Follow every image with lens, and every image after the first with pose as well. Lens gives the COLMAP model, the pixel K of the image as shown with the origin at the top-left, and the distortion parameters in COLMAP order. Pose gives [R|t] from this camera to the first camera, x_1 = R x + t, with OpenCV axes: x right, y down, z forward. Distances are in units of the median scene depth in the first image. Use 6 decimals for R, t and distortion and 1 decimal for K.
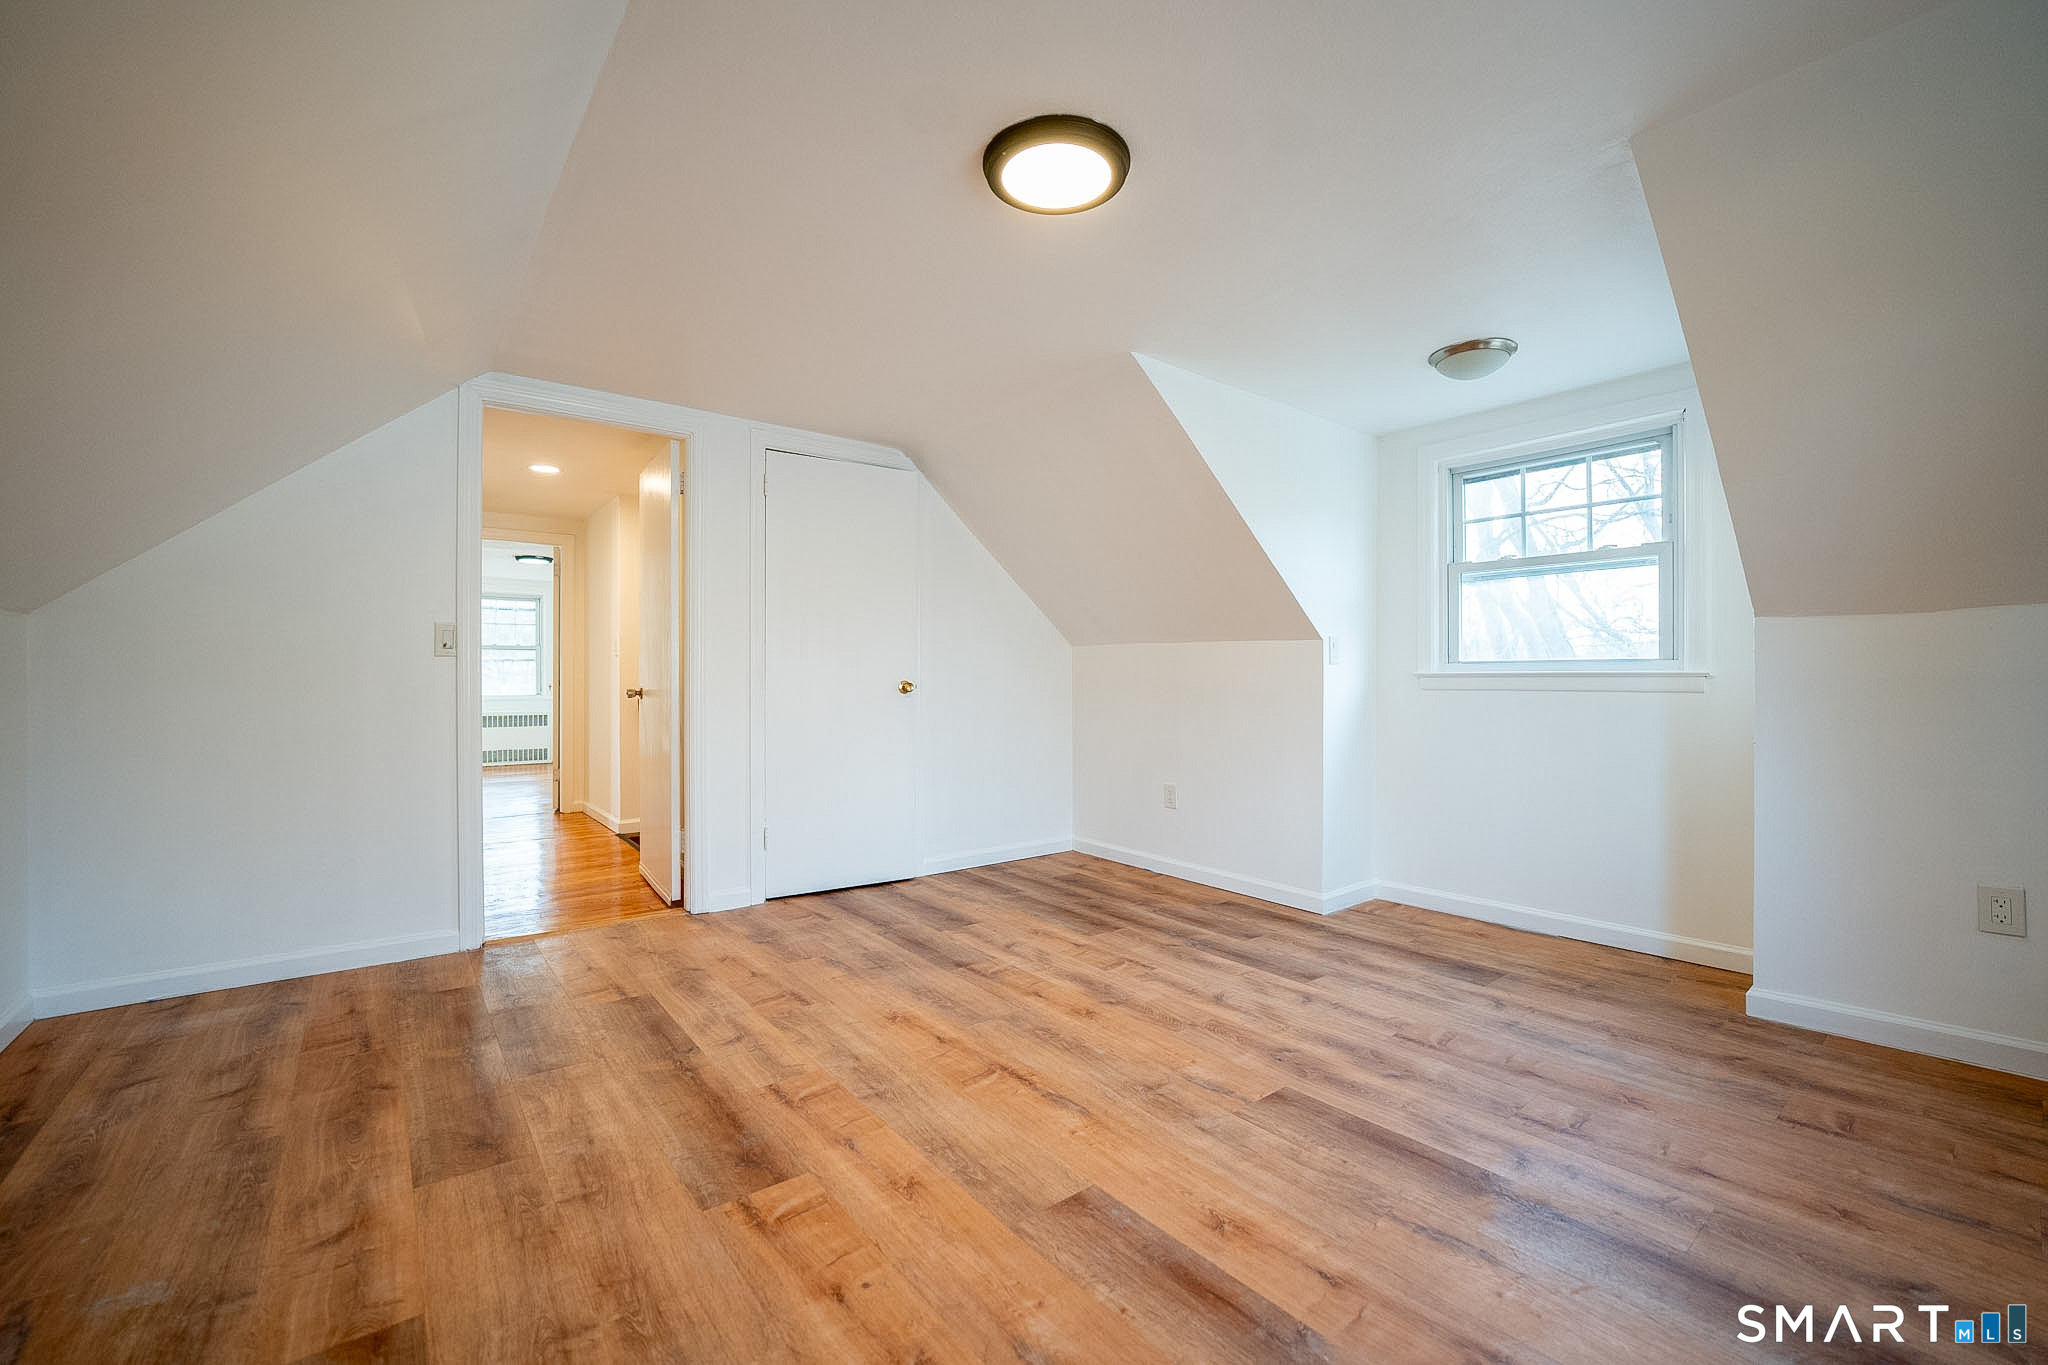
lens RADIAL K [[832.8, 0, 1016.0], [0, 832.8, 683.5], [0, 0, 1]] dist [-0.022752, 0.000407]
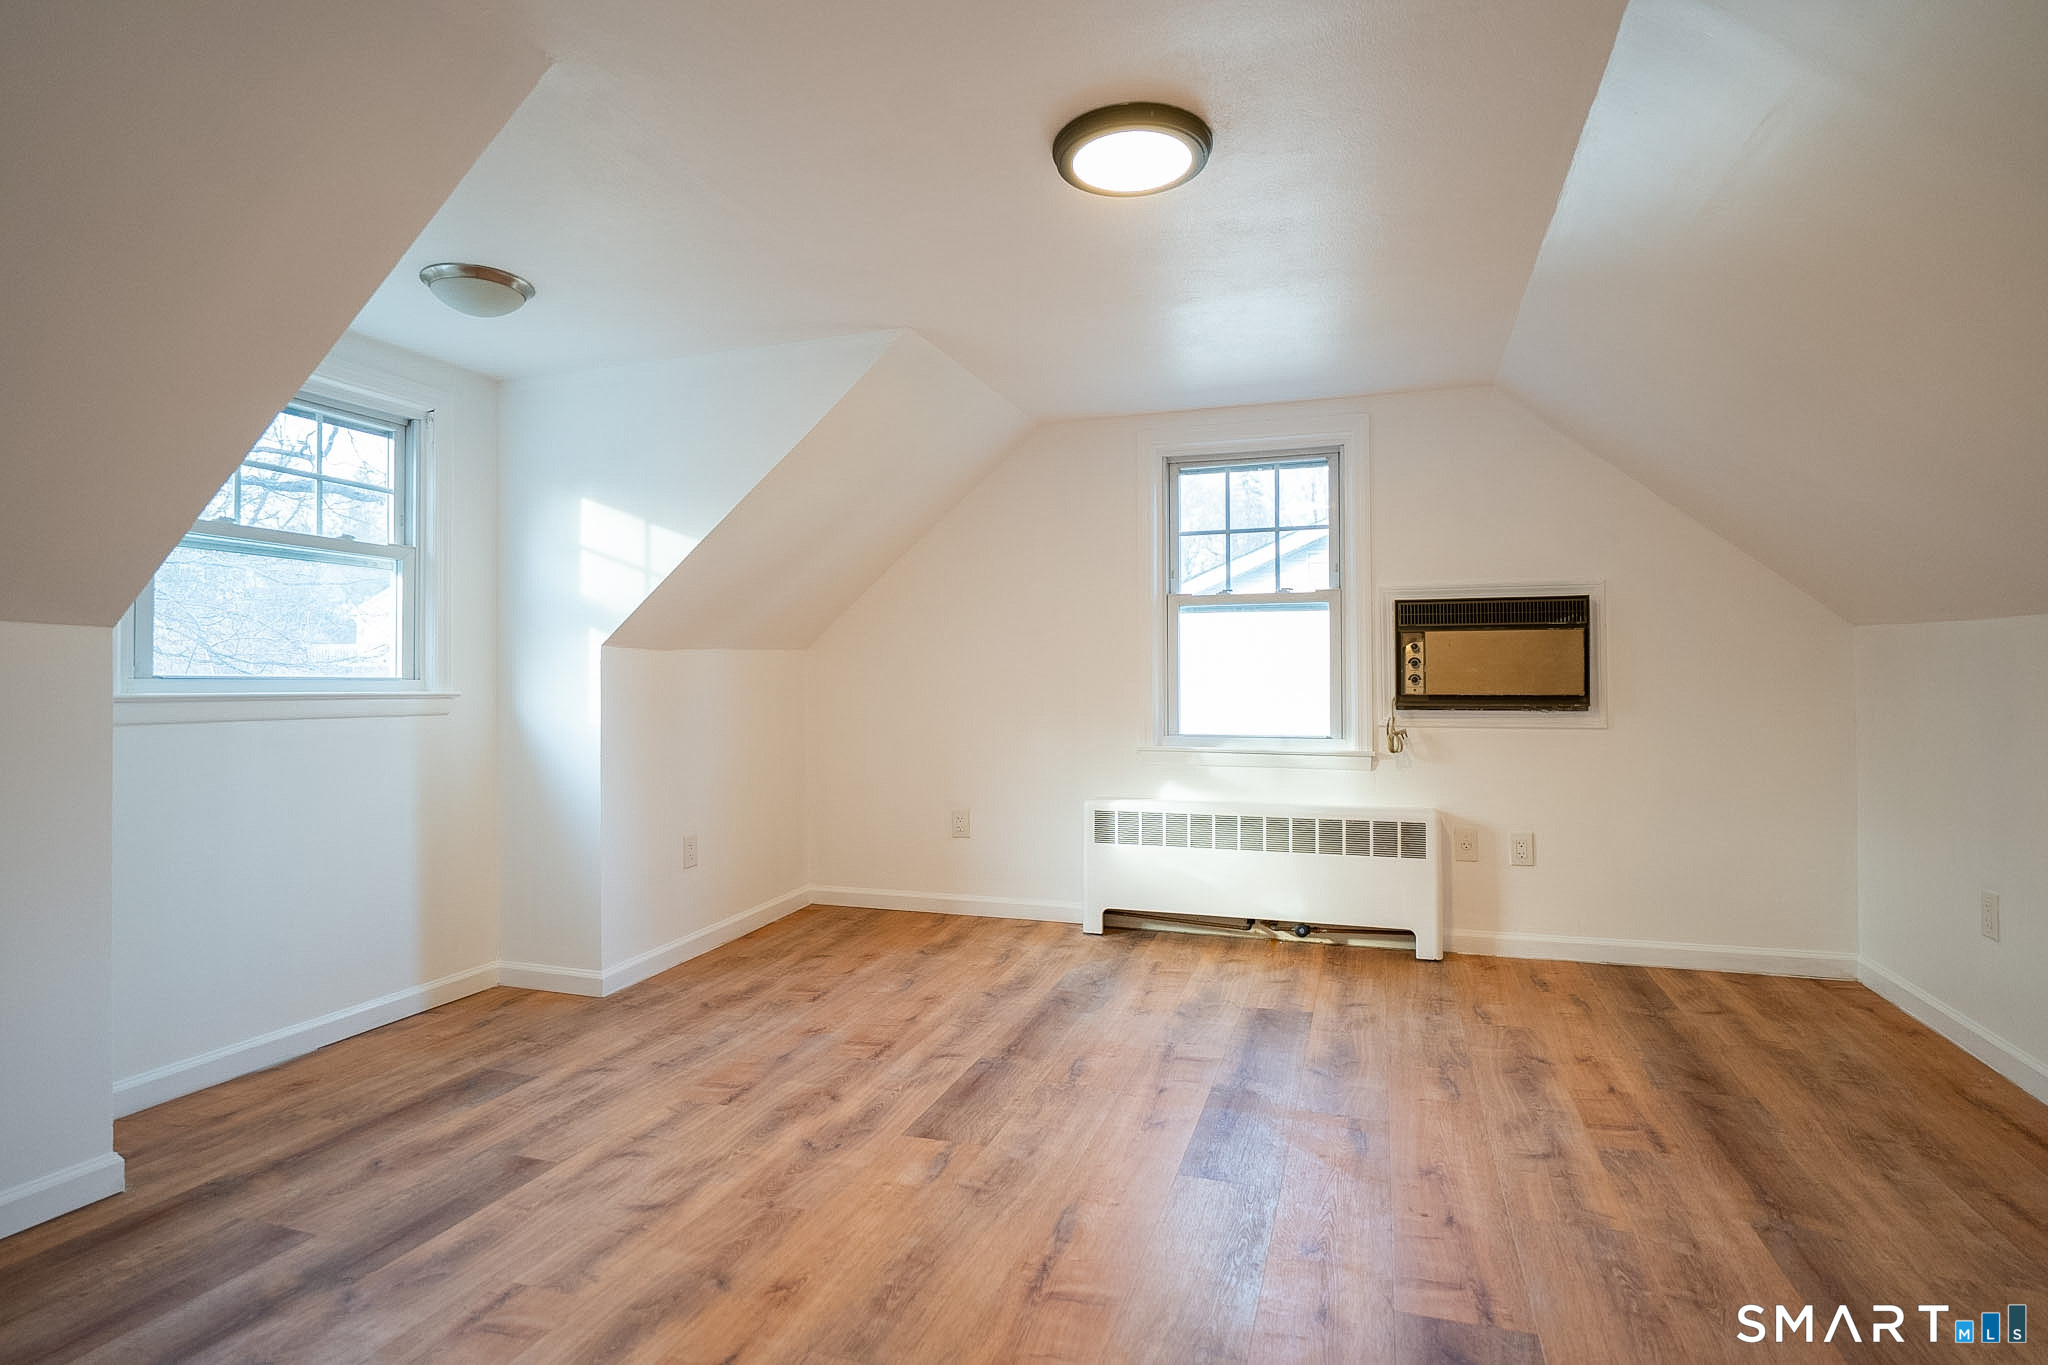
lens RADIAL K [[1049.3, 0, 1024.0], [0, 1049.3, 682.5], [0, 0, 1]] dist [0.000475, 0.000257]
pose [[-0.548391, 0.005621, 0.836203, -0.590127], [0.008342, 0.999964, -0.001251, -0.021076], [-0.836180, 0.006290, -0.548419, 1.199122]]
